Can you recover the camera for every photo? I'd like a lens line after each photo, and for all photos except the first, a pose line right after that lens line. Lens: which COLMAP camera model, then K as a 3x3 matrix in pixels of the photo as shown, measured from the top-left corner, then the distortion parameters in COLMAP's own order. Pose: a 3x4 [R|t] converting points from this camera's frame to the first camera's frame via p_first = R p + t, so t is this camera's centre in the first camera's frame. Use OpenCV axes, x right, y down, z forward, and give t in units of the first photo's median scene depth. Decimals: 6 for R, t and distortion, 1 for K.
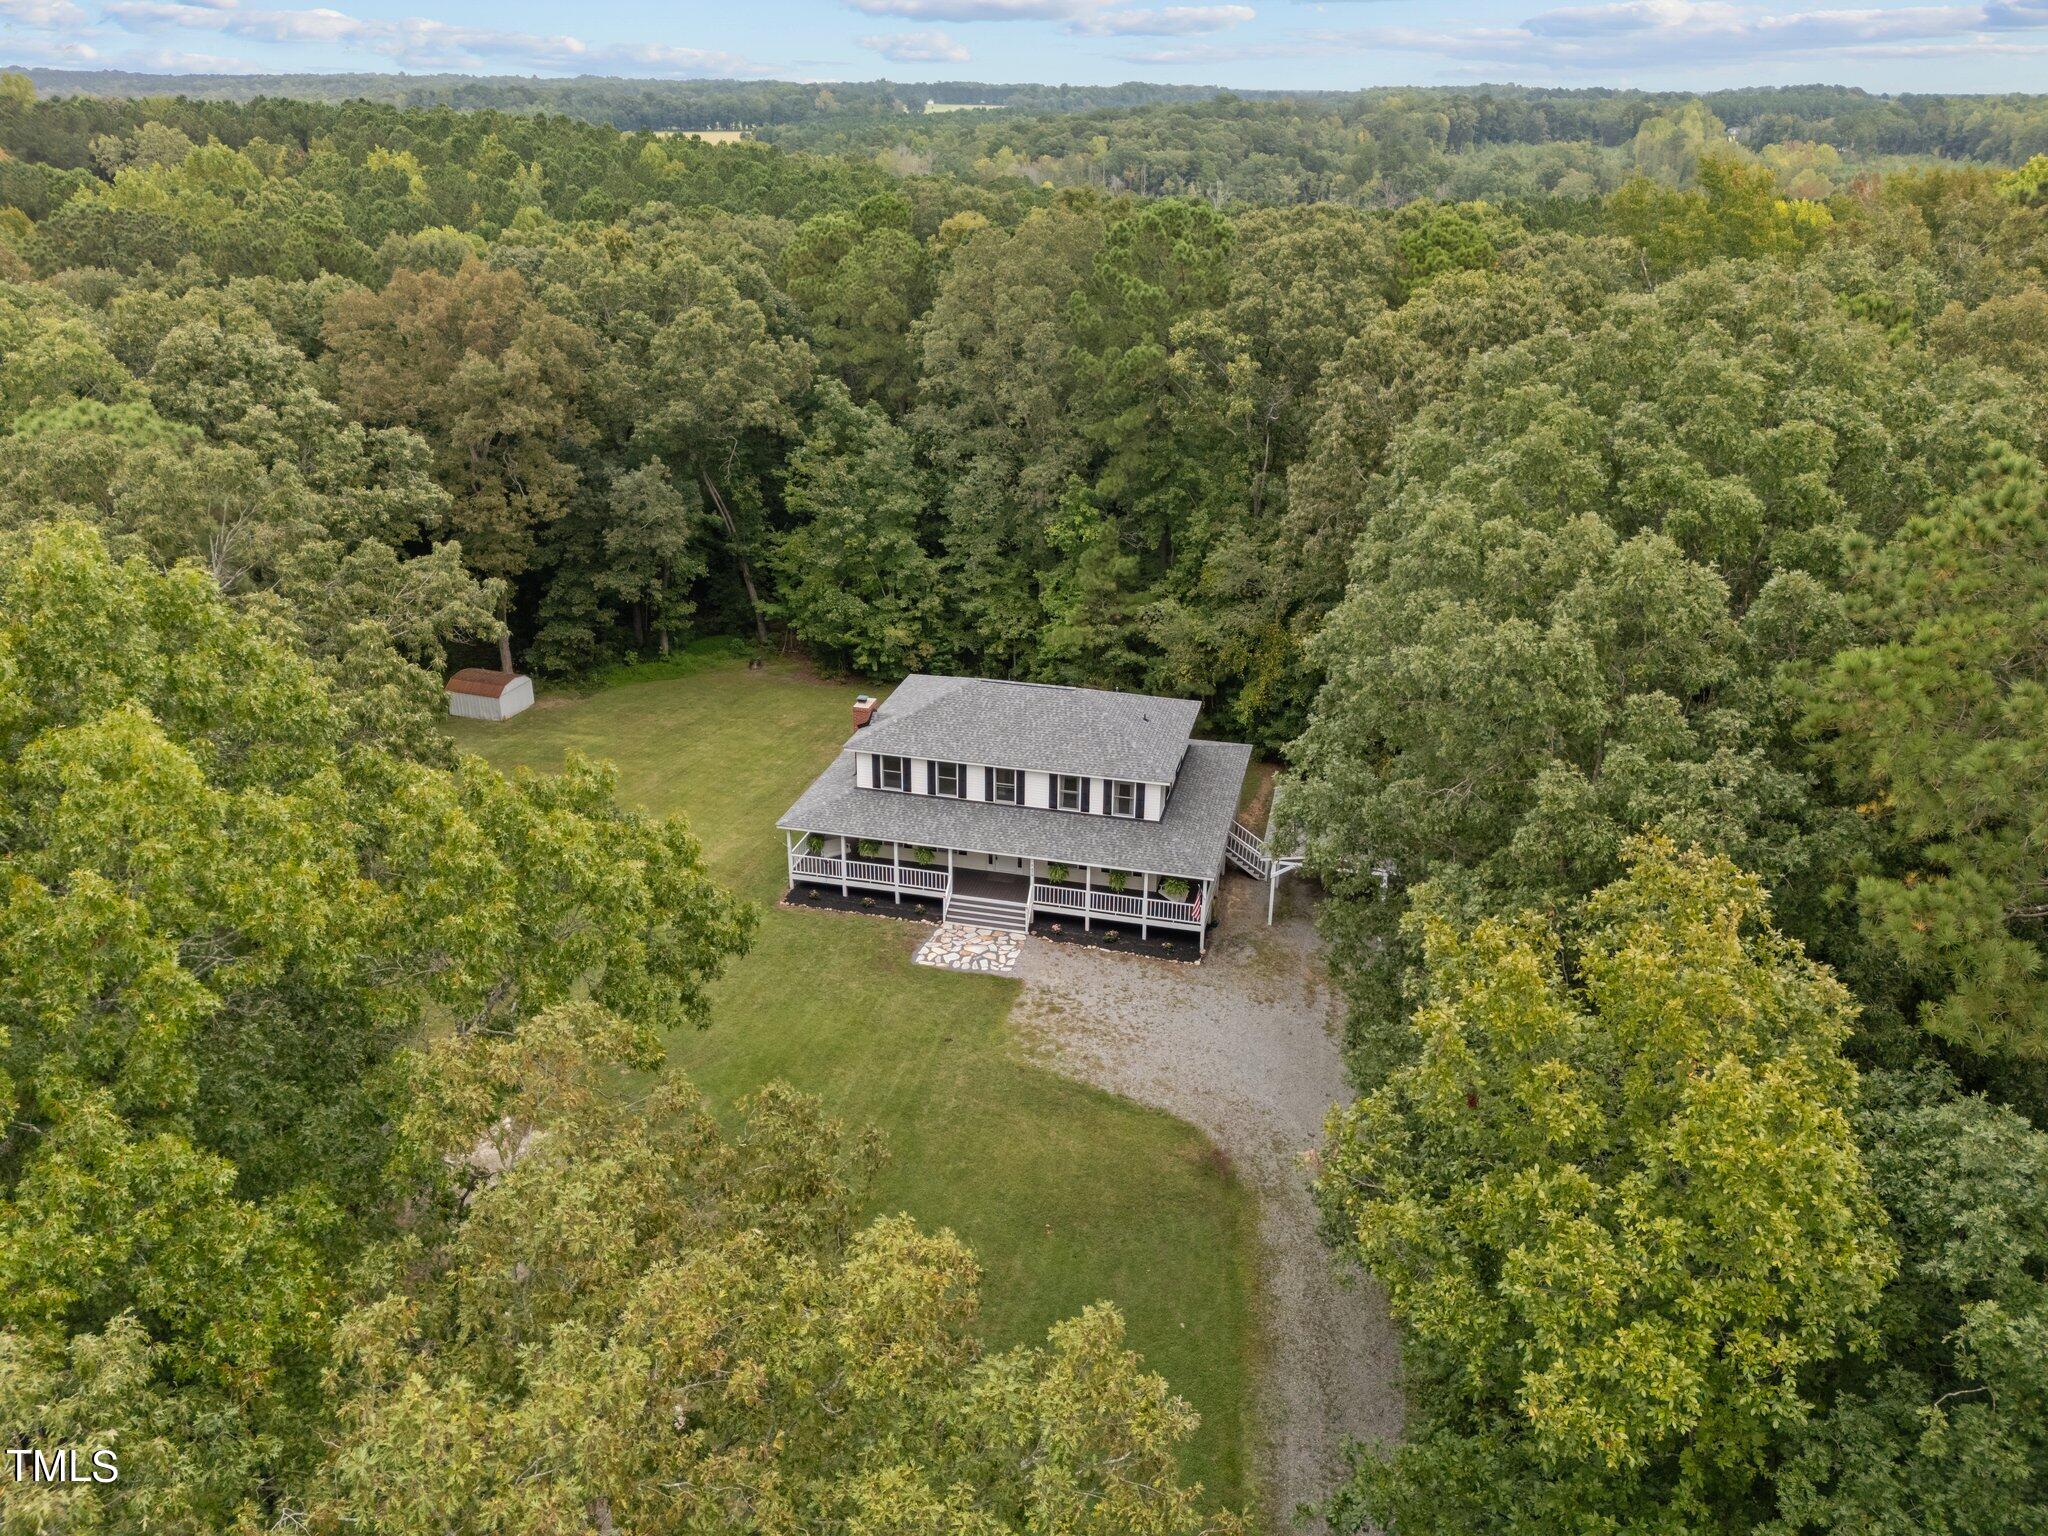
lens RADIAL K [[1512.3, 0, 1008.6], [0, 1512.3, 760.8], [0, 0, 1]] dist [0.064111, -0.069386]
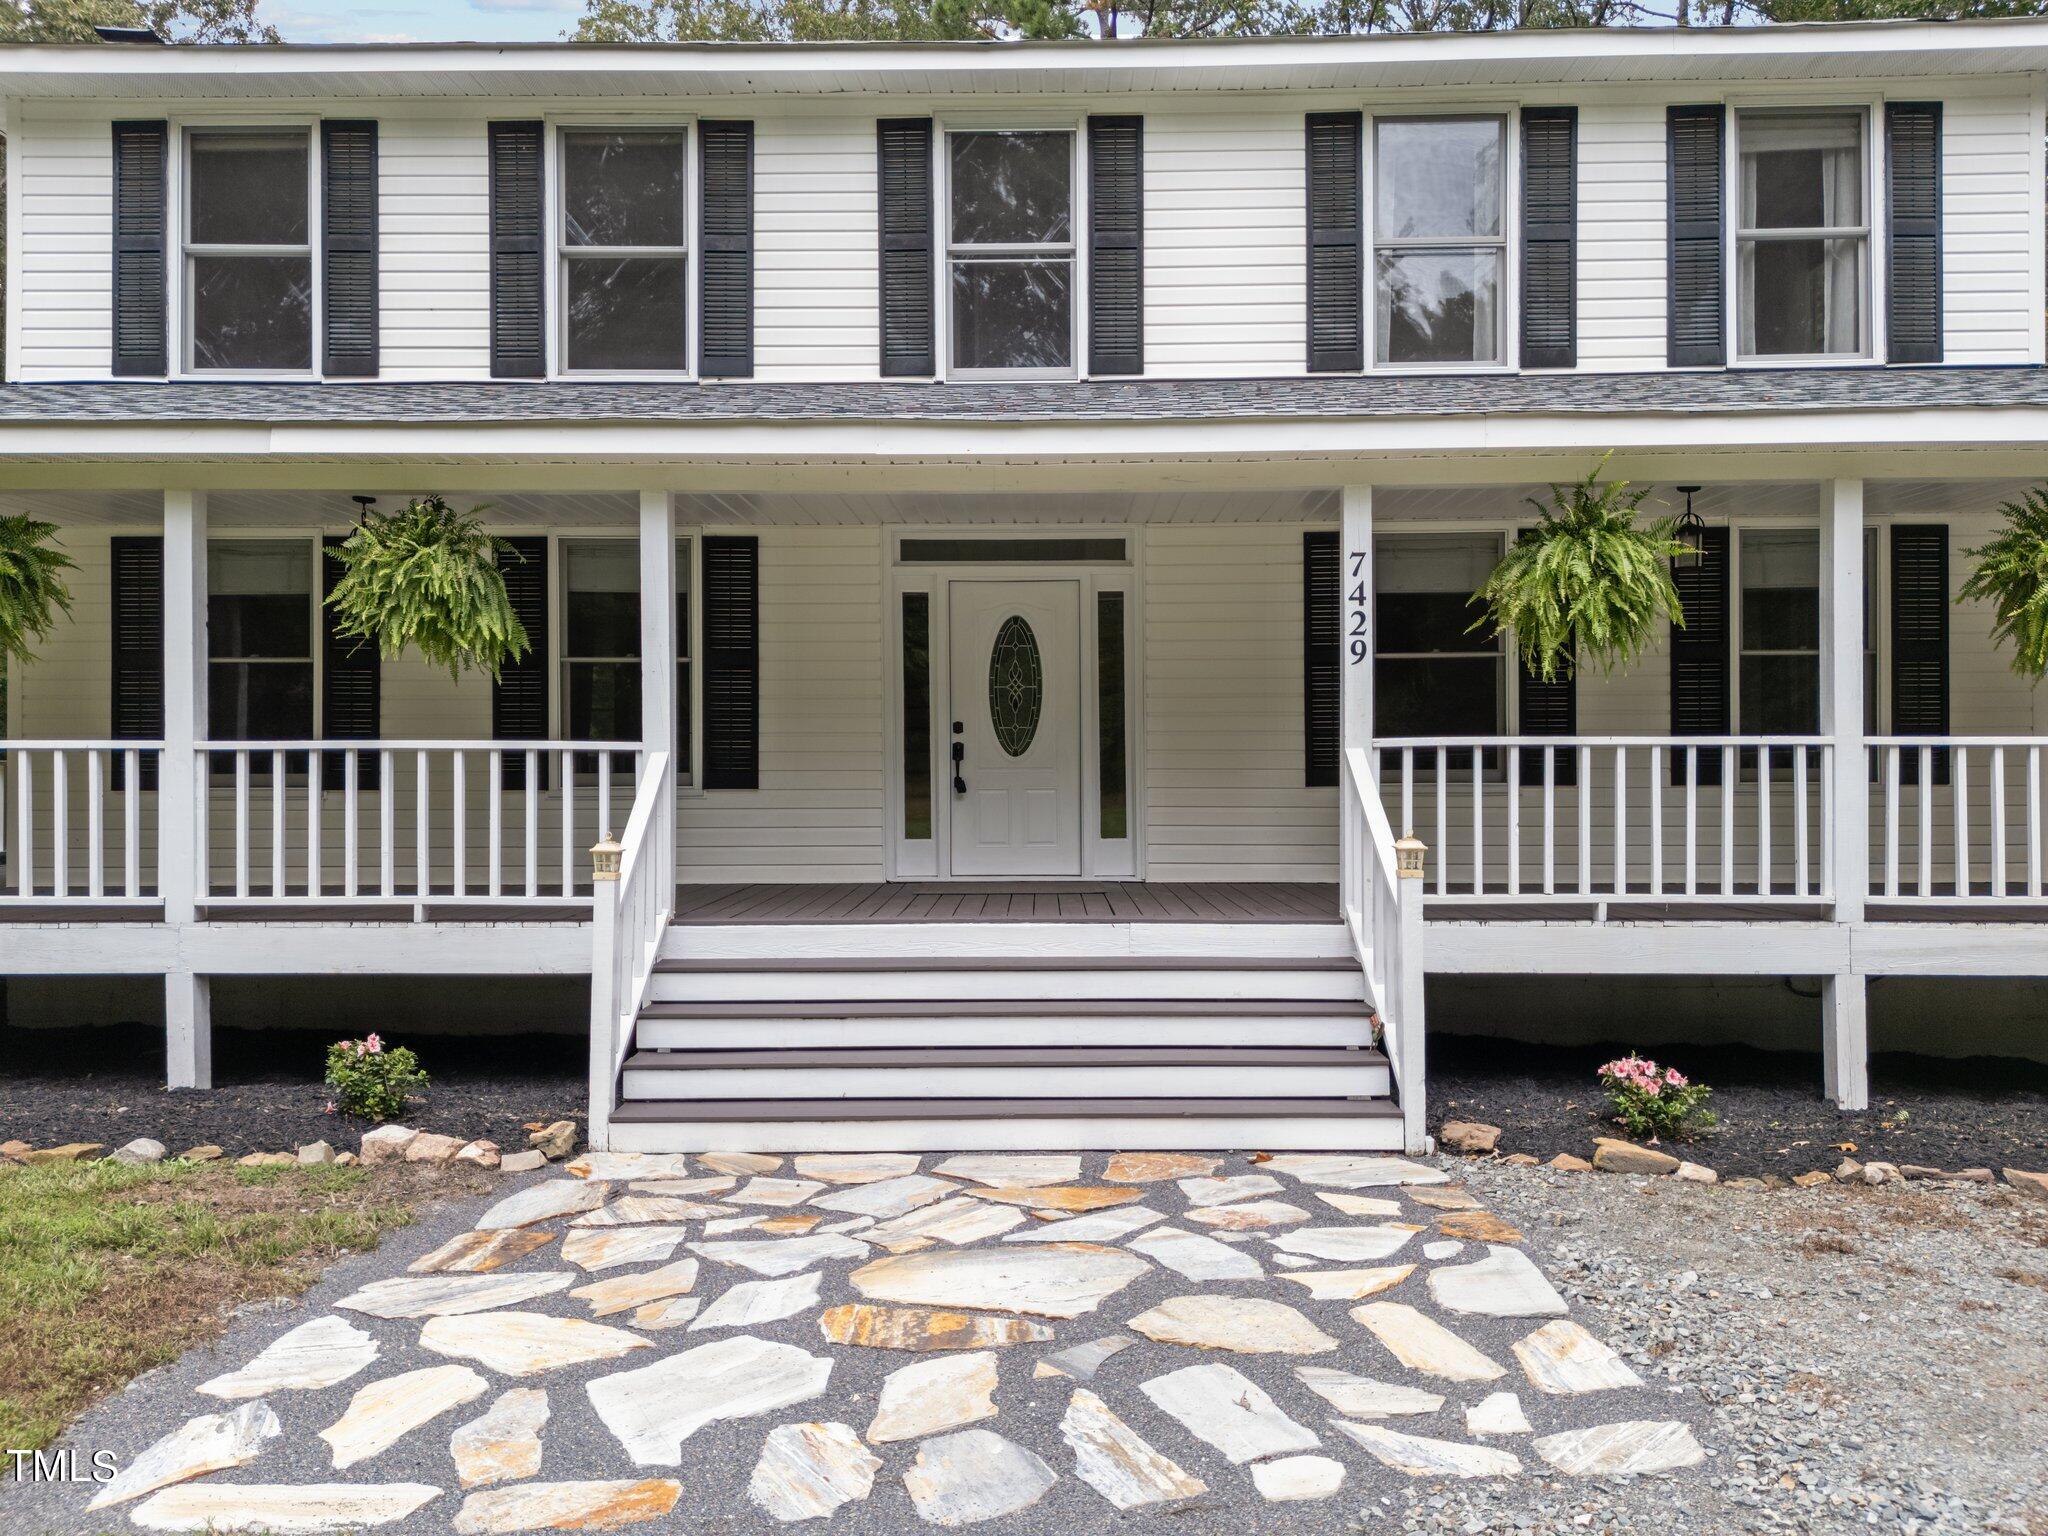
lens RADIAL K [[1512.3, 0, 1025.1], [0, 1512.3, 778.8], [0, 0, 1]] dist [0.064111, -0.069386]
pose [[0.973071, -0.013359, 0.230118, -0.038285], [0.102290, 0.919664, -0.379151, 0.128222], [-0.206566, 0.392480, 0.896265, 0.897162]]
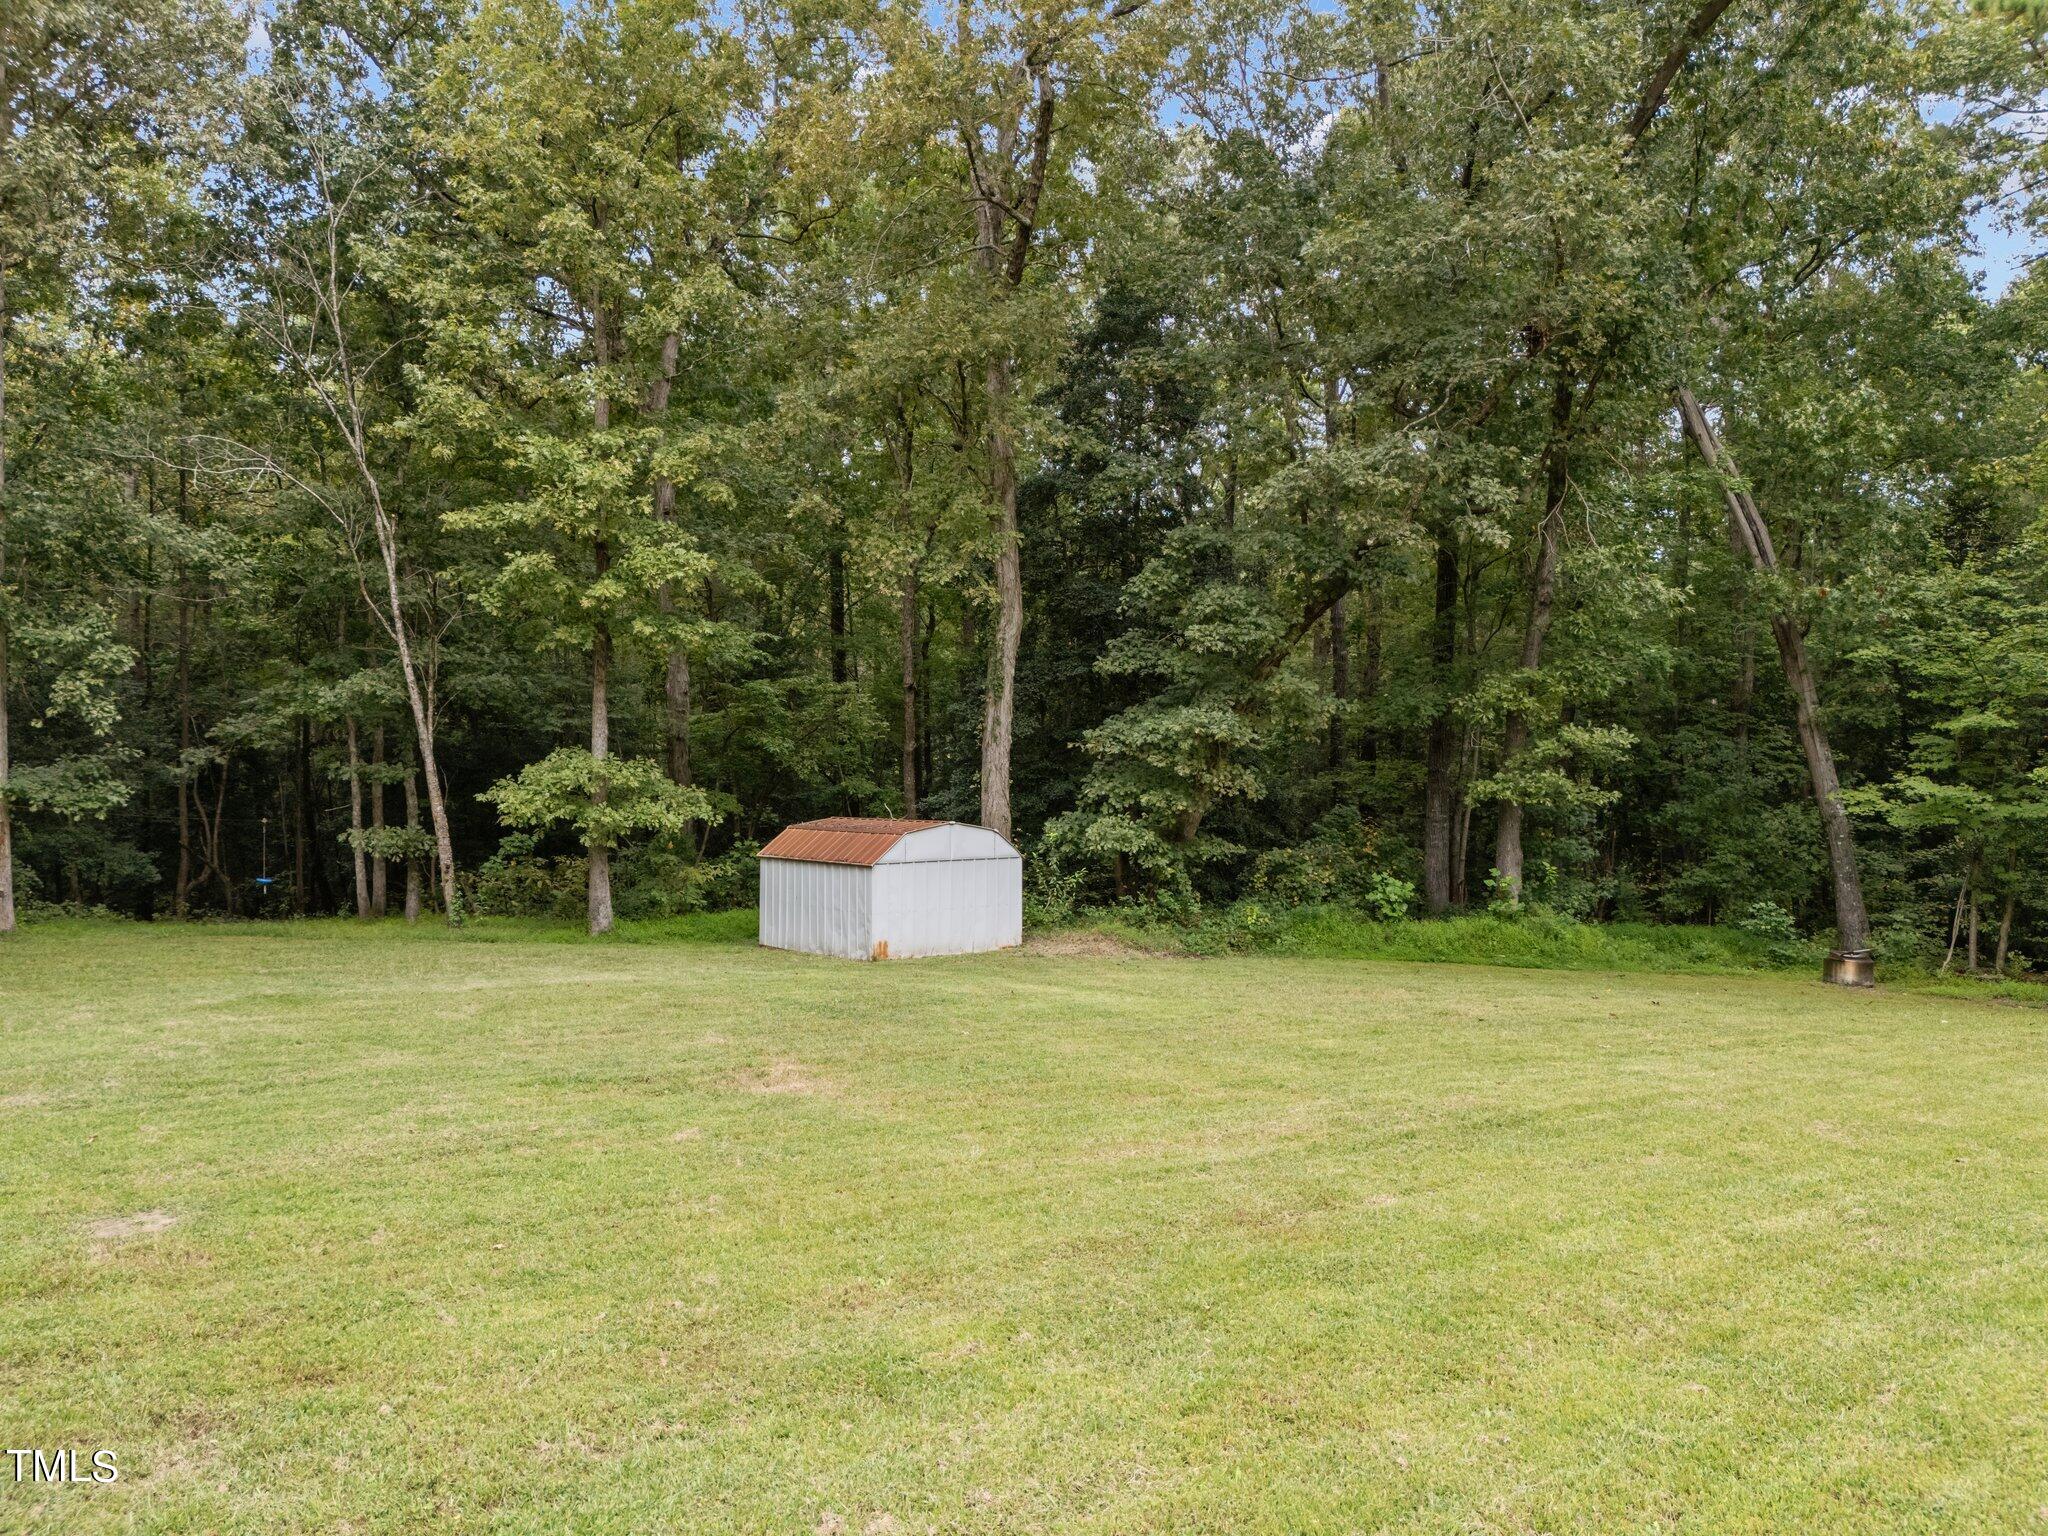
lens RADIAL K [[1512.3, 0, 1008.9], [0, 1512.3, 773.5], [0, 0, 1]] dist [0.064111, -0.069386]
pose [[0.841778, -0.003331, -0.539814, -0.225269], [-0.209724, 0.919411, -0.332714, 0.038555], [0.497419, 0.393284, 0.773241, 1.084490]]
